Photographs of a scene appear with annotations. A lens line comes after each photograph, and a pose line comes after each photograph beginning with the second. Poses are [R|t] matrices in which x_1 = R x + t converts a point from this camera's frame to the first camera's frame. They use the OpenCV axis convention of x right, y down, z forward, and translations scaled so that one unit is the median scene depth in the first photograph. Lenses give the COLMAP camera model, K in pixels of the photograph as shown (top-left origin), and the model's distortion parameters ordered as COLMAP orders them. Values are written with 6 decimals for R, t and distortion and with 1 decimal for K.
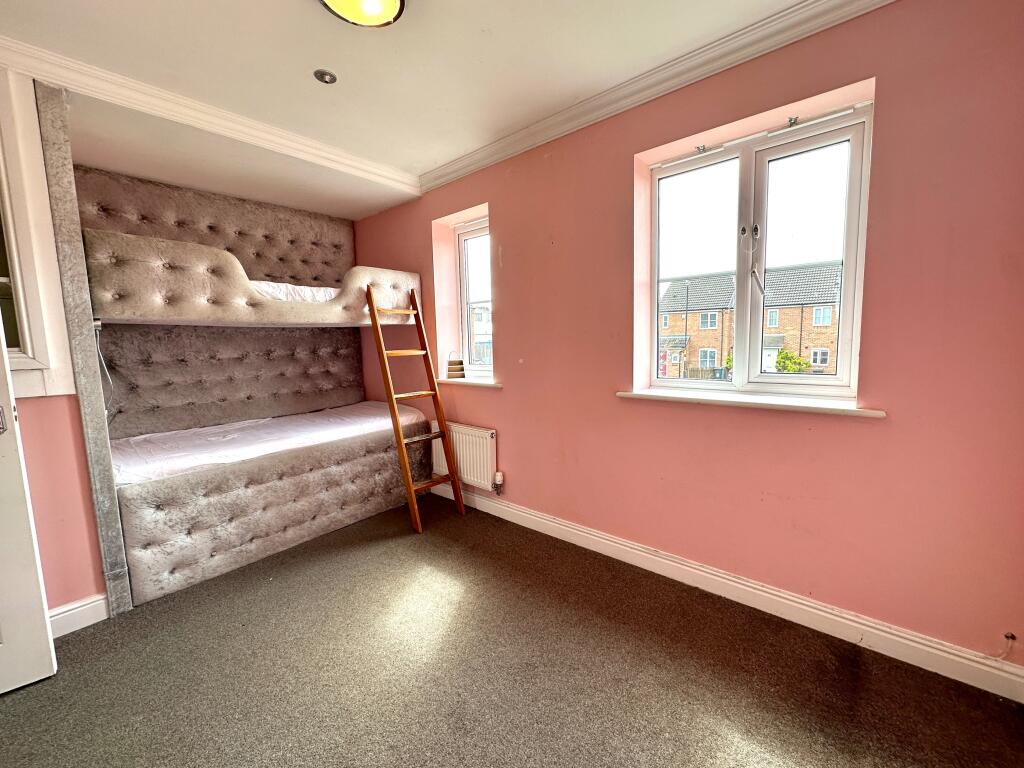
lens RADIAL K [[410.9, 0, 508.3], [0, 410.9, 382.7], [0, 0, 1]] dist [-0.004811, 0.000199]
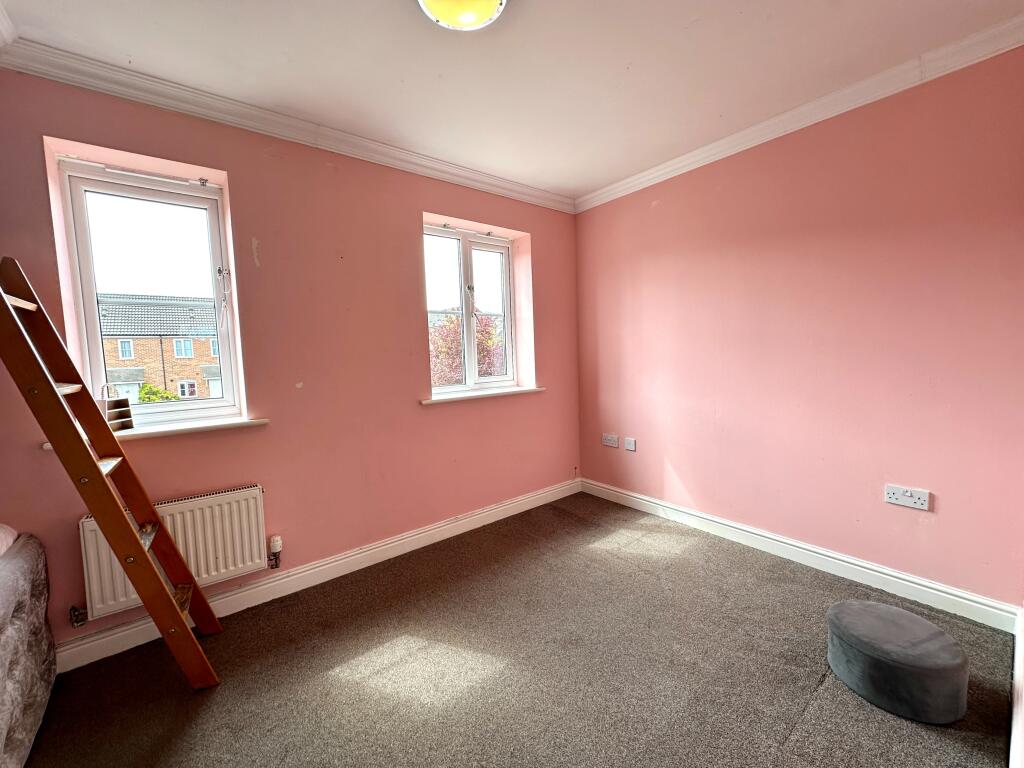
lens RADIAL K [[410.9, 0, 515.7], [0, 410.9, 383.3], [0, 0, 1]] dist [-0.004811, 0.000199]
pose [[0.176083, -0.056914, 0.982729, -0.662450], [0.134788, 0.990318, 0.033203, -0.023925], [-0.975104, 0.126614, 0.182049, 0.401129]]
